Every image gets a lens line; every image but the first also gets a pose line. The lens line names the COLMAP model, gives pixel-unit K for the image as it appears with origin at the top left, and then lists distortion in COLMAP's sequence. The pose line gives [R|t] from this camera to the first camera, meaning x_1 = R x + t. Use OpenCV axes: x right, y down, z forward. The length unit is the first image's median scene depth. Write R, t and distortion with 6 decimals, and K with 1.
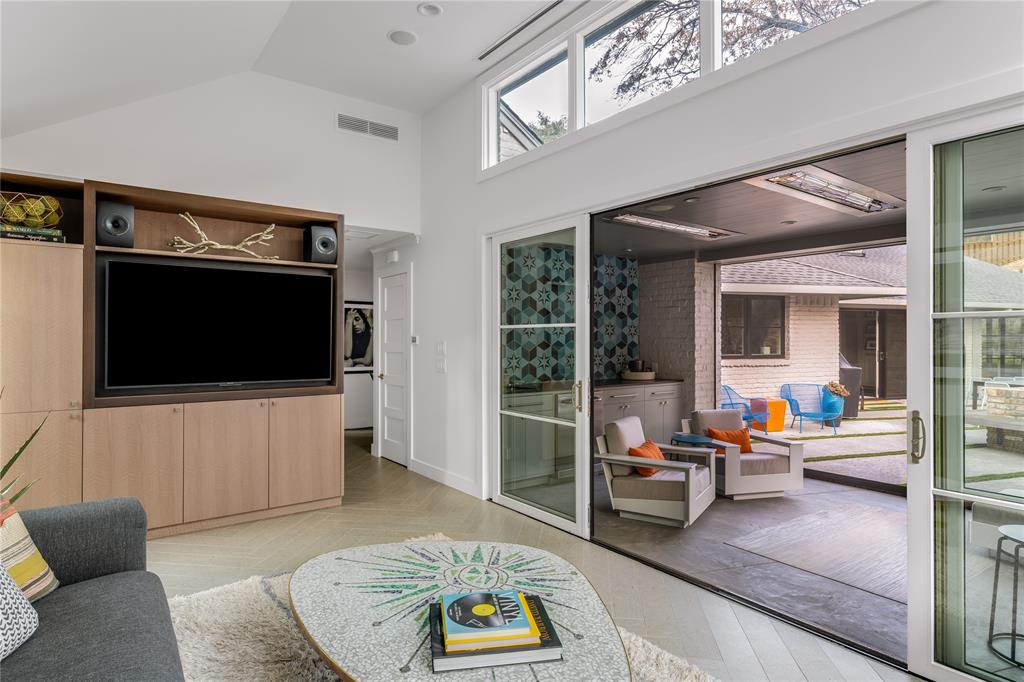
lens RADIAL K [[574.6, 0, 515.1], [0, 574.6, 338.8], [0, 0, 1]] dist [-0.004680, 0.000910]
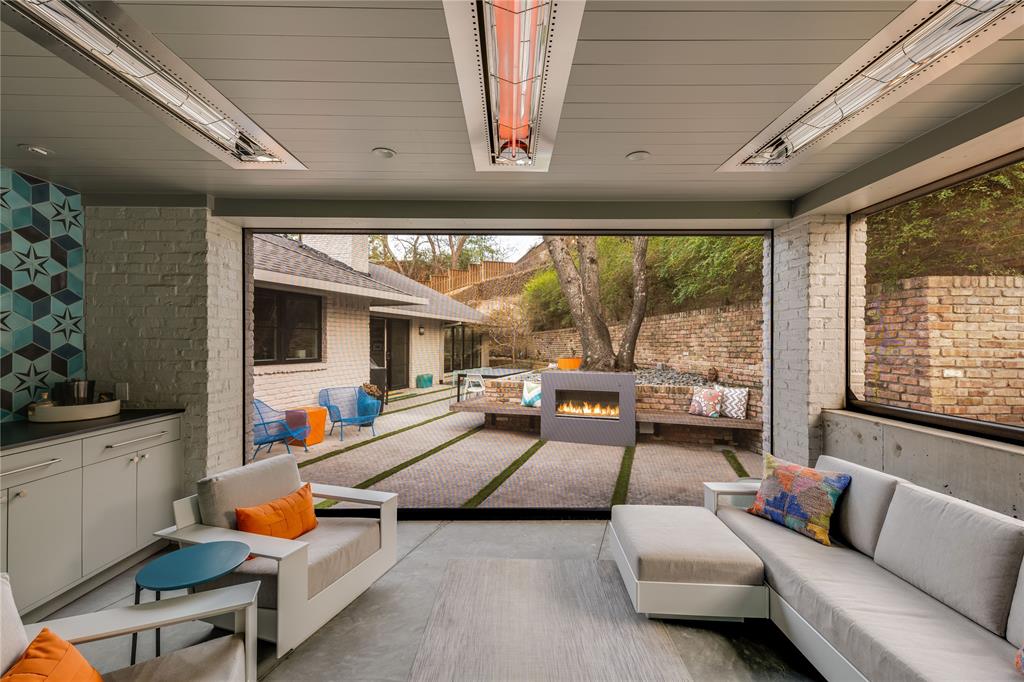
lens RADIAL K [[416.5, 0, 515.7], [0, 416.5, 345.4], [0, 0, 1]] dist [0.003765, 0.000166]
pose [[0.595335, -0.003326, 0.803471, 0.146056], [-0.003142, 0.999974, 0.006467, 0.001288], [-0.803472, -0.006375, 0.595309, 0.454559]]
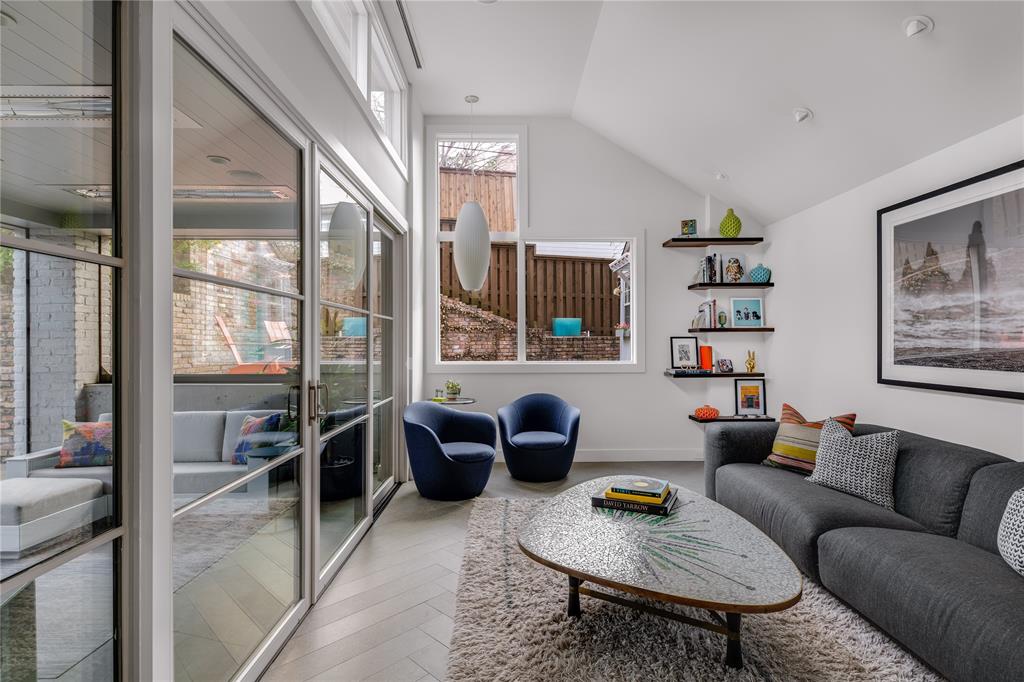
lens RADIAL K [[505.5, 0, 514.1], [0, 505.5, 340.2], [0, 0, 1]] dist [0.004445, 0.000518]
pose [[-0.809355, 0.003259, 0.587311, -0.173034], [0.004383, 0.999990, 0.000491, 0.013345], [-0.587304, 0.002972, -0.809361, 0.668521]]
